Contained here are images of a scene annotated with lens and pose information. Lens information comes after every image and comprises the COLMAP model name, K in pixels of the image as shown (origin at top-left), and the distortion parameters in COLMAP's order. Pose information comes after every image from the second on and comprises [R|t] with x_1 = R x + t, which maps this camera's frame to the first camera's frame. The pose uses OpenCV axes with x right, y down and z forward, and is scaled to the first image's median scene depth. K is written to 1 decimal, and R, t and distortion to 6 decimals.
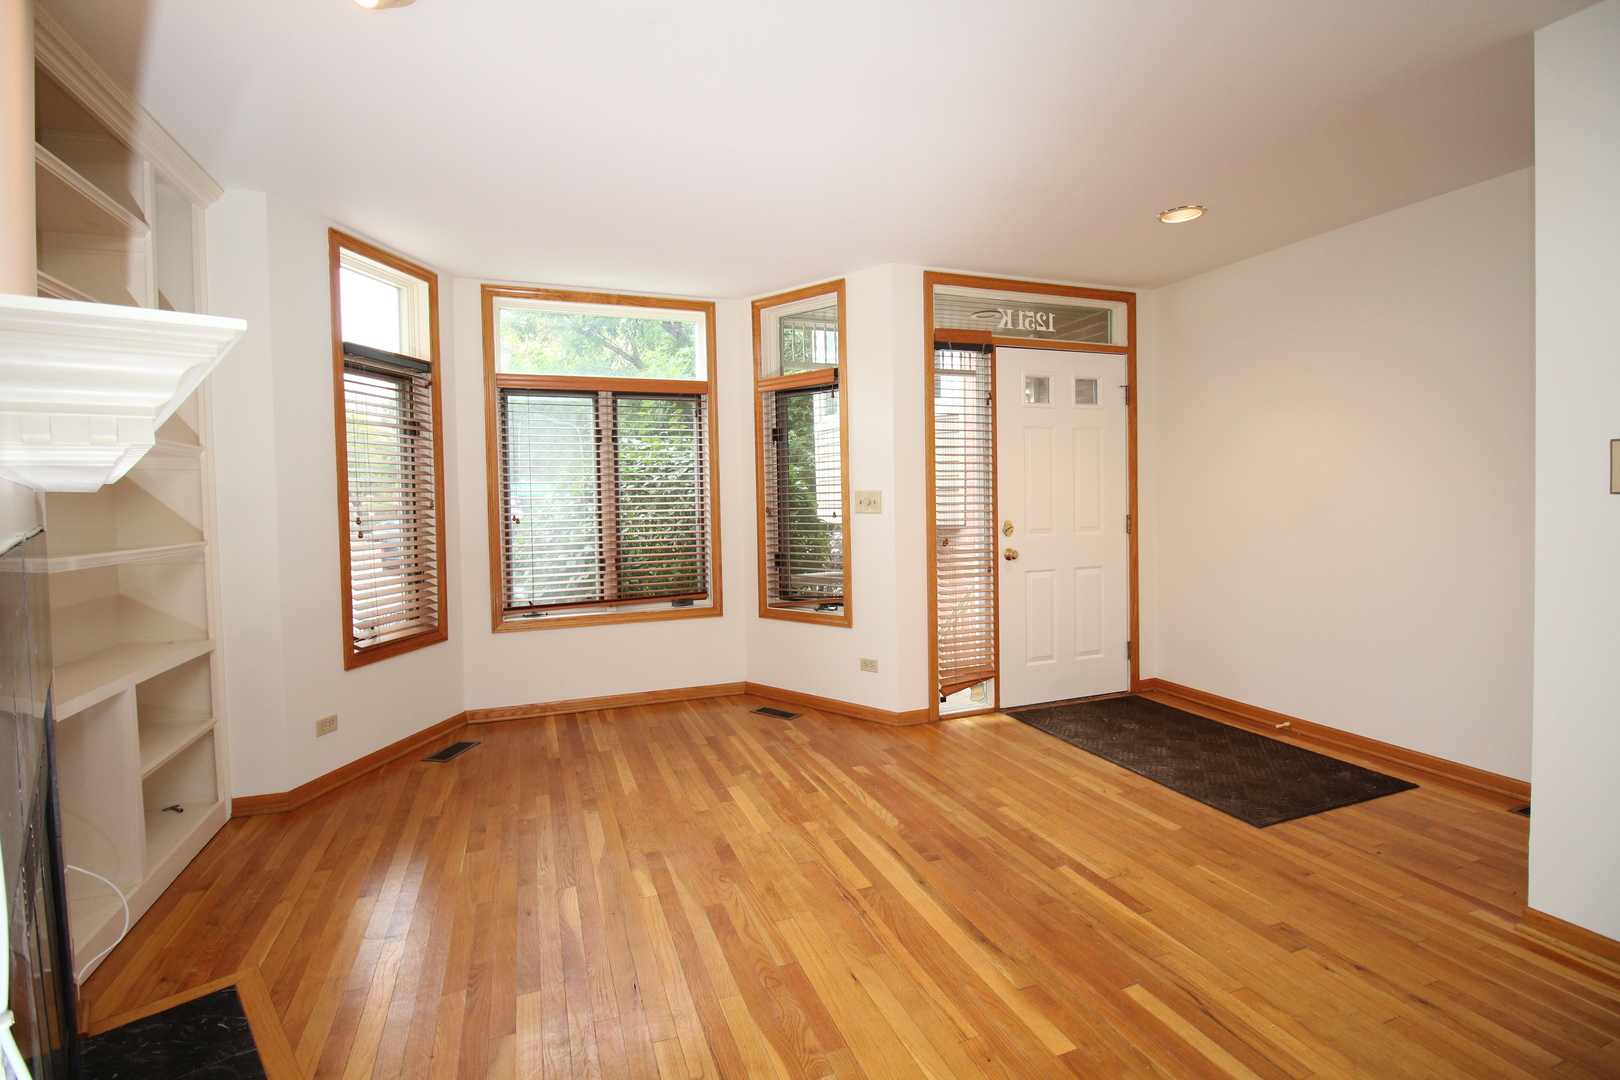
lens RADIAL K [[747.5, 0, 811.0], [0, 747.5, 519.3], [0, 0, 1]] dist [-0.000046, -0.014206]
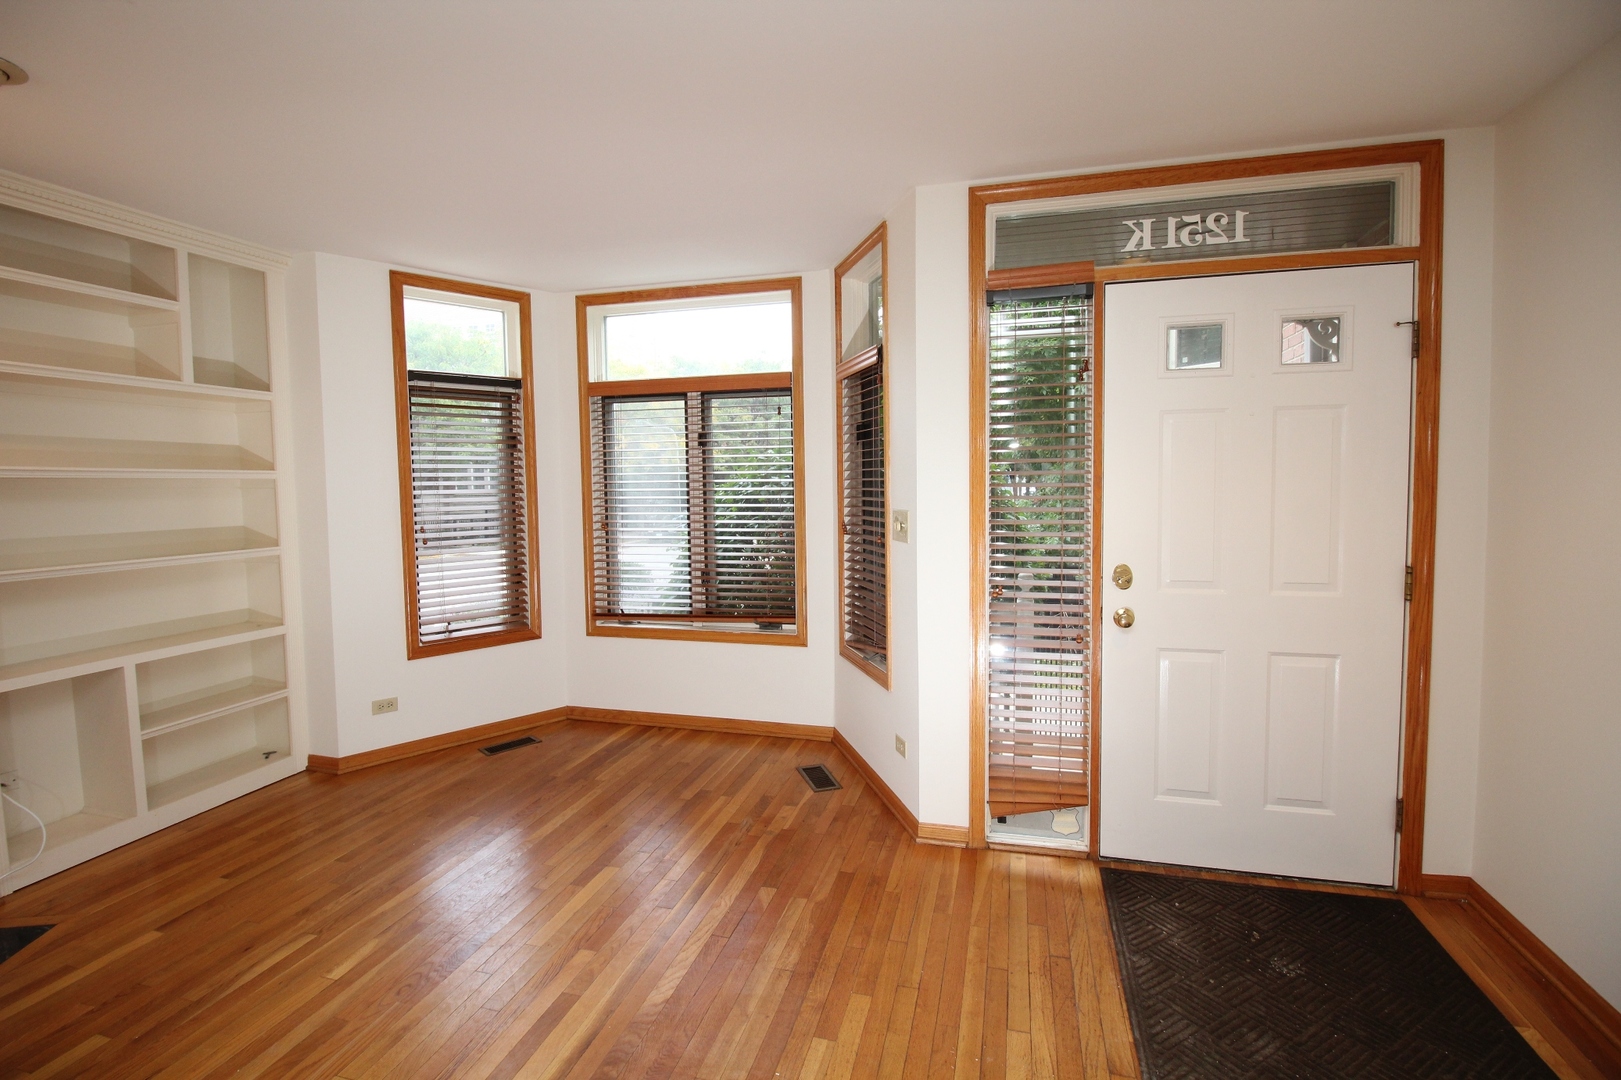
lens RADIAL K [[748.9, 0, 806.6], [0, 748.9, 521.1], [0, 0, 1]] dist [-0.003565, -0.010904]
pose [[0.808403, 0.040439, -0.587239, 0.420214], [-0.020707, 0.998974, 0.040287, -0.053937], [0.588265, -0.020408, 0.808410, 0.346590]]
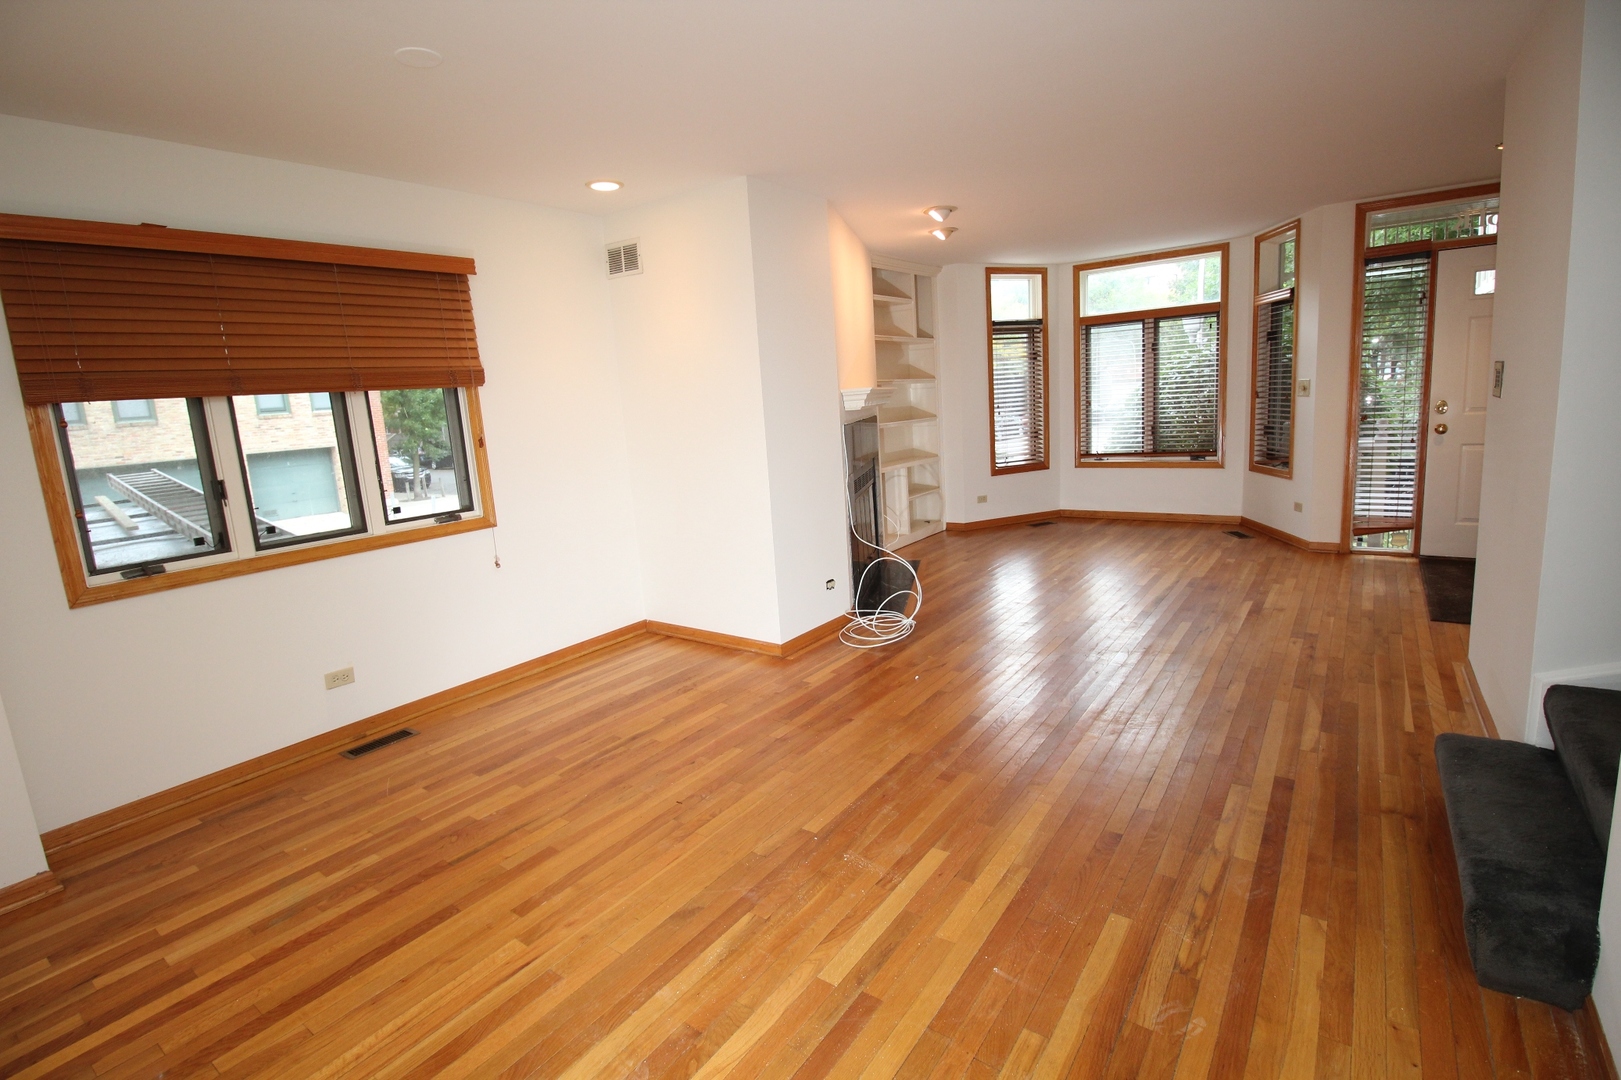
lens RADIAL K [[748.9, 0, 806.6], [0, 748.9, 521.1], [0, 0, 1]] dist [-0.003565, -0.010904]
pose [[0.539355, 0.121217, -0.833308, 0.731212], [0.030010, 0.986189, 0.162880, -0.031757], [0.841544, -0.112858, 0.528268, -0.495506]]
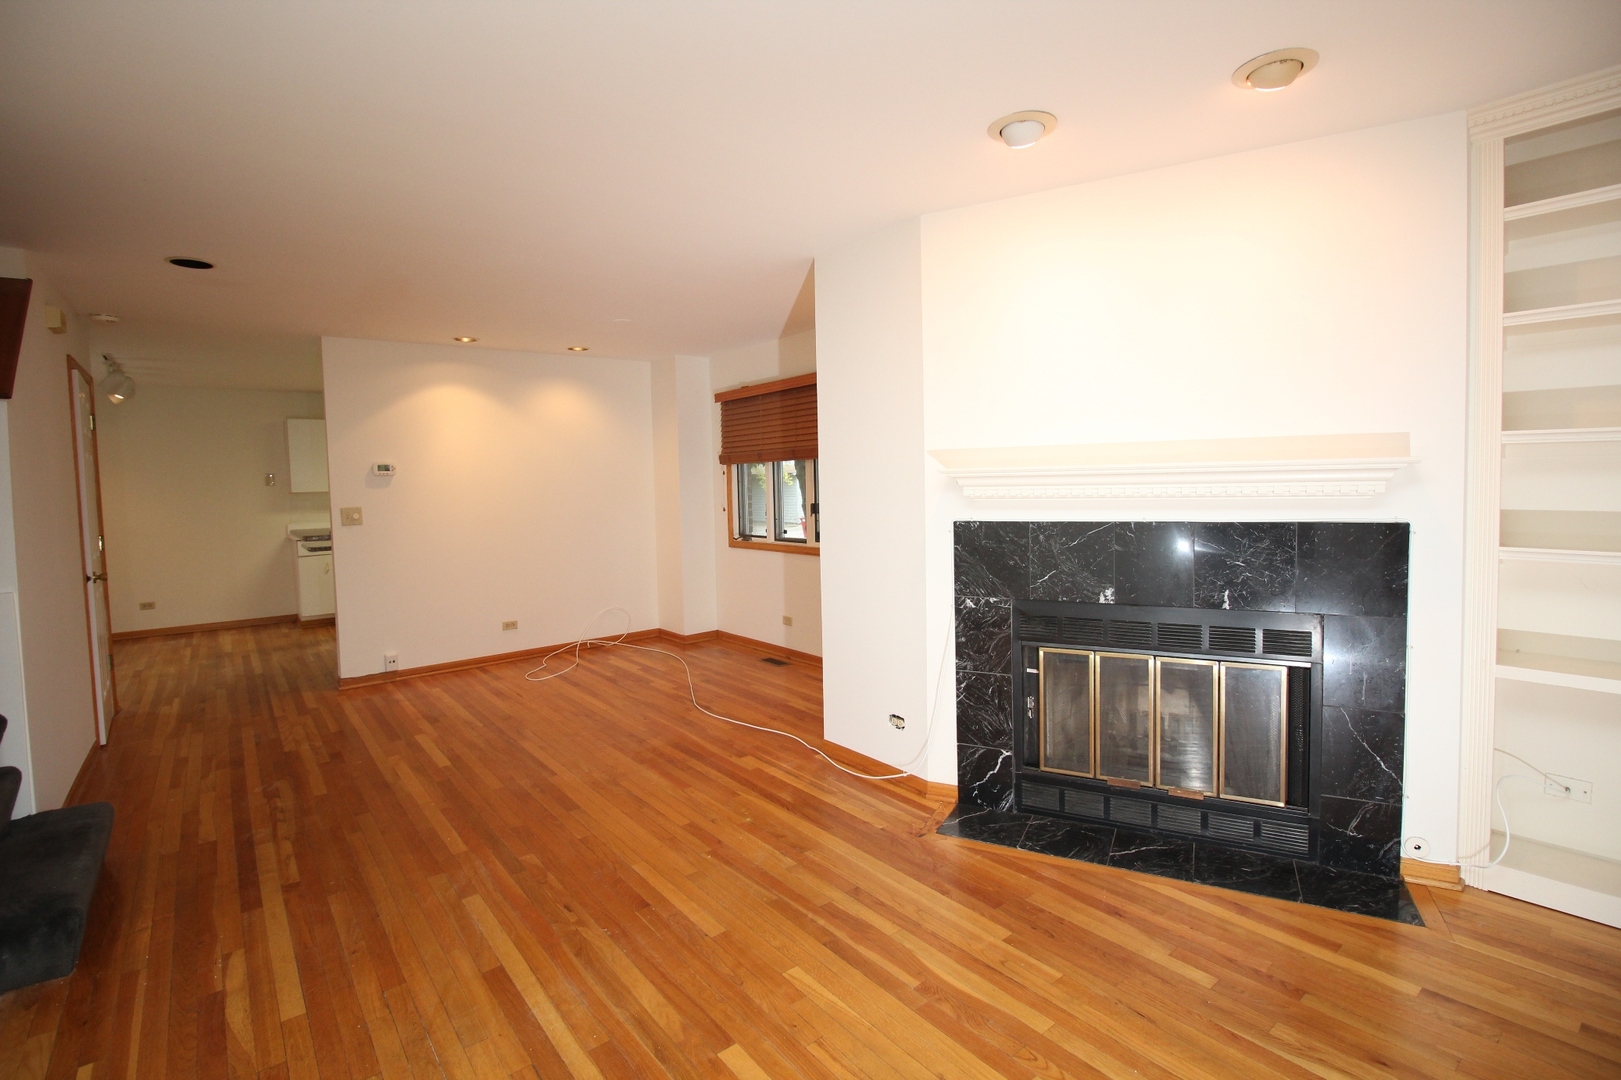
lens RADIAL K [[747.9, 0, 811.5], [0, 747.9, 519.2], [0, 0, 1]] dist [-0.000046, -0.014206]
pose [[-0.951770, 0.052915, -0.302214, 0.202349], [0.028741, 0.996061, 0.083885, -0.058557], [0.305462, 0.071153, -0.949542, 0.793159]]
